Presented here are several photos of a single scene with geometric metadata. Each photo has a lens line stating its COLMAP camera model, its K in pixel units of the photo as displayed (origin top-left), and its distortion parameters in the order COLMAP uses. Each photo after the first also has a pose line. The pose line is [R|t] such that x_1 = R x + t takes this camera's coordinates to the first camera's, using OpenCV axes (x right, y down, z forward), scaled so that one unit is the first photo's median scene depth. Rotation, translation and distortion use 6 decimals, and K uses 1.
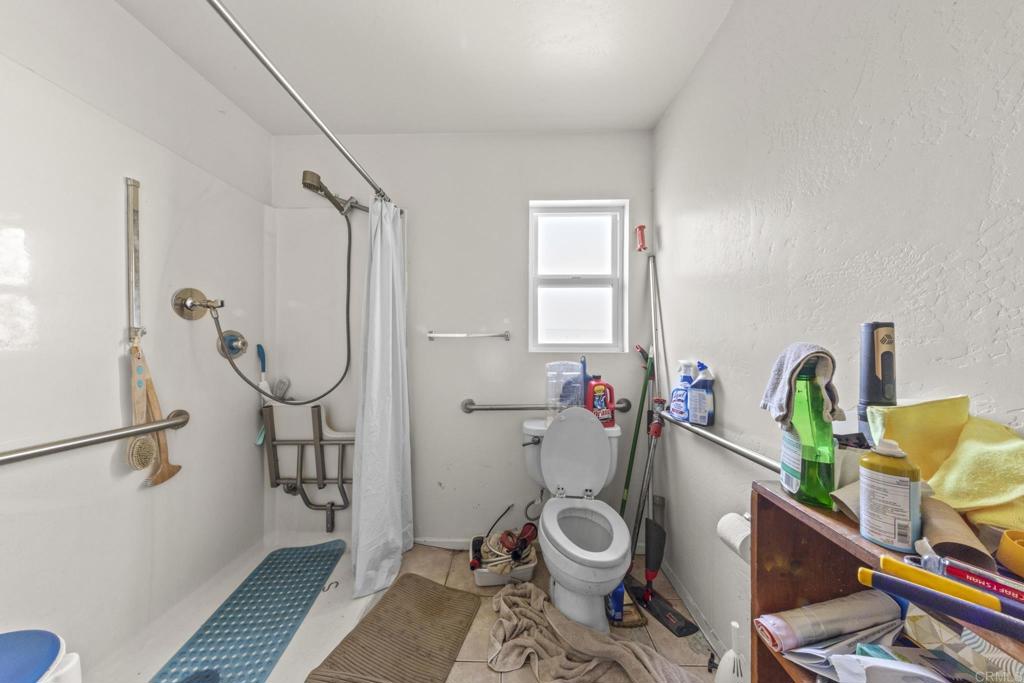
lens RADIAL K [[300.1, 0, 514.1], [0, 300.1, 345.7], [0, 0, 1]] dist [-0.000626, -0.000028]
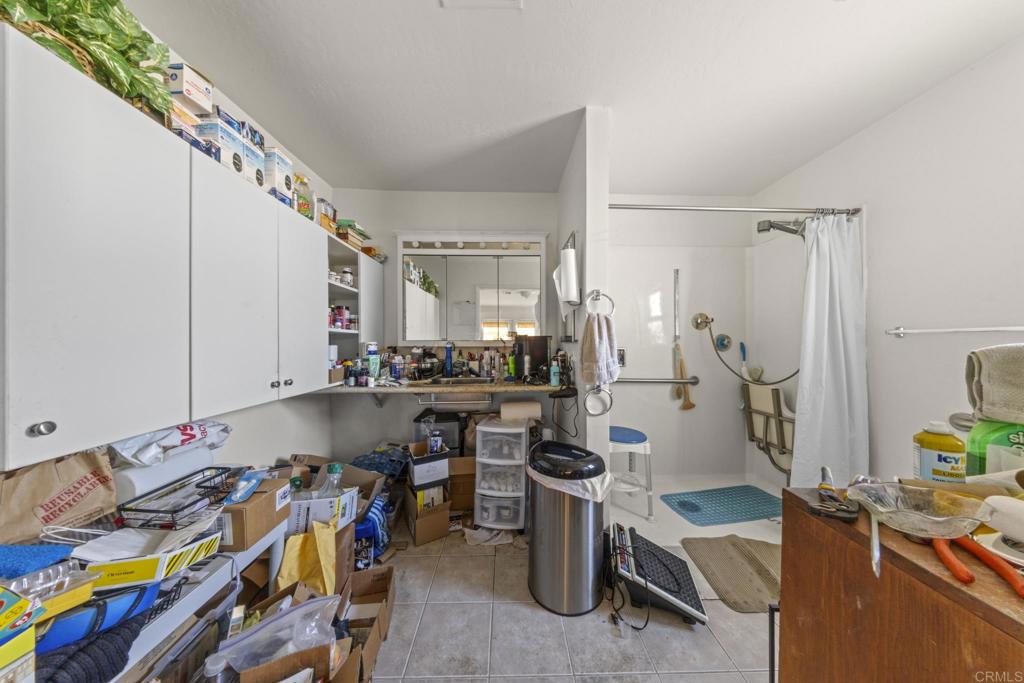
lens RADIAL K [[300.1, 0, 513.2], [0, 300.1, 343.0], [0, 0, 1]] dist [-0.000626, -0.000028]
pose [[0.023960, -0.001958, -0.999711, 0.627457], [0.001009, 0.999998, -0.001934, -0.000064], [0.999712, -0.000962, 0.023962, -0.182528]]
